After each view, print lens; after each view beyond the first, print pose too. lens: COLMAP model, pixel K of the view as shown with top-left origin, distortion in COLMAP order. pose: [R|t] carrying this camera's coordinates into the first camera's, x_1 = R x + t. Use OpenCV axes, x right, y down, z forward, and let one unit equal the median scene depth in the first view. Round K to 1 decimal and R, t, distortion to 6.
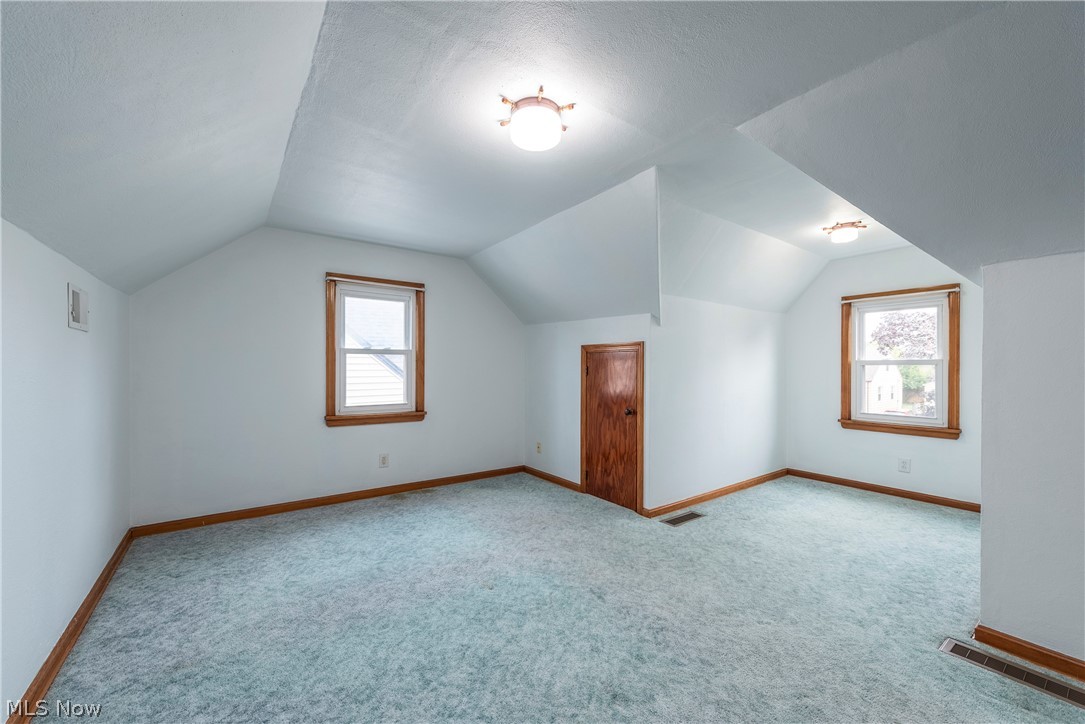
lens RADIAL K [[413.7, 0, 542.5], [0, 413.7, 362.0], [0, 0, 1]] dist [0.000897, -0.000035]
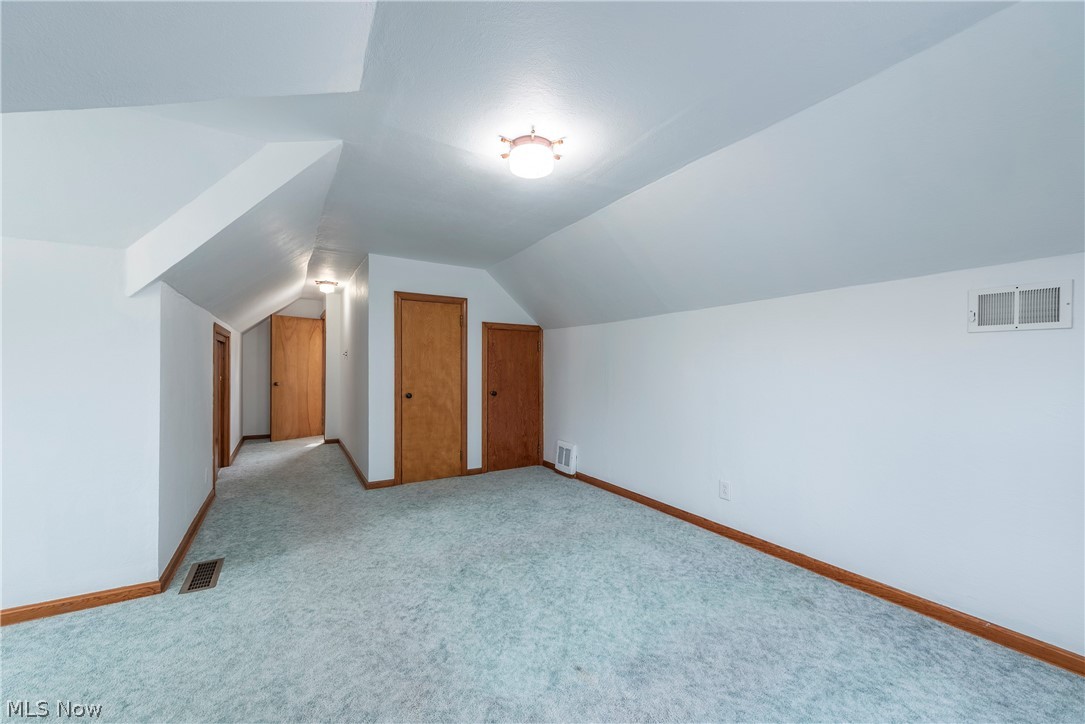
lens RADIAL K [[428.5, 0, 536.5], [0, 428.5, 361.5], [0, 0, 1]] dist [0.003475, -0.000083]
pose [[-0.995185, -0.005462, 0.097861, -0.077584], [-0.007582, 0.999744, -0.021302, 0.011106], [-0.097719, -0.021942, -0.994972, 1.126446]]
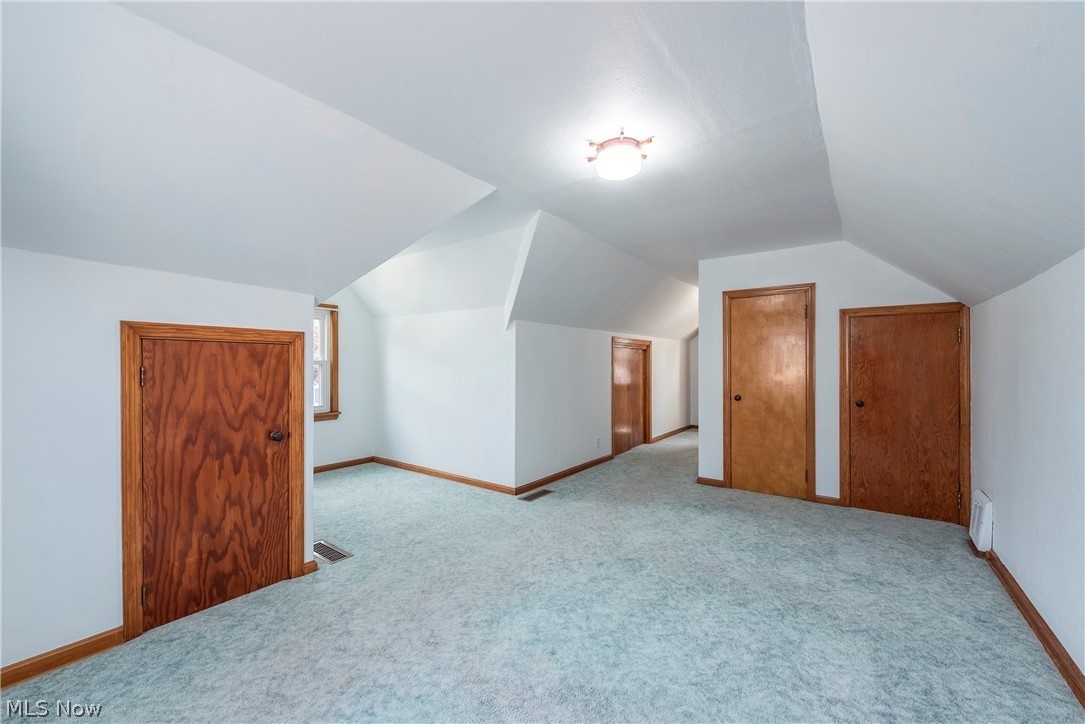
lens RADIAL K [[428.5, 0, 536.5], [0, 428.5, 361.5], [0, 0, 1]] dist [0.003475, -0.000083]
pose [[-0.284069, 0.005797, 0.958786, -0.566530], [-0.011925, 0.999883, -0.009579, 0.003732], [-0.958730, -0.014155, -0.283967, 0.802406]]
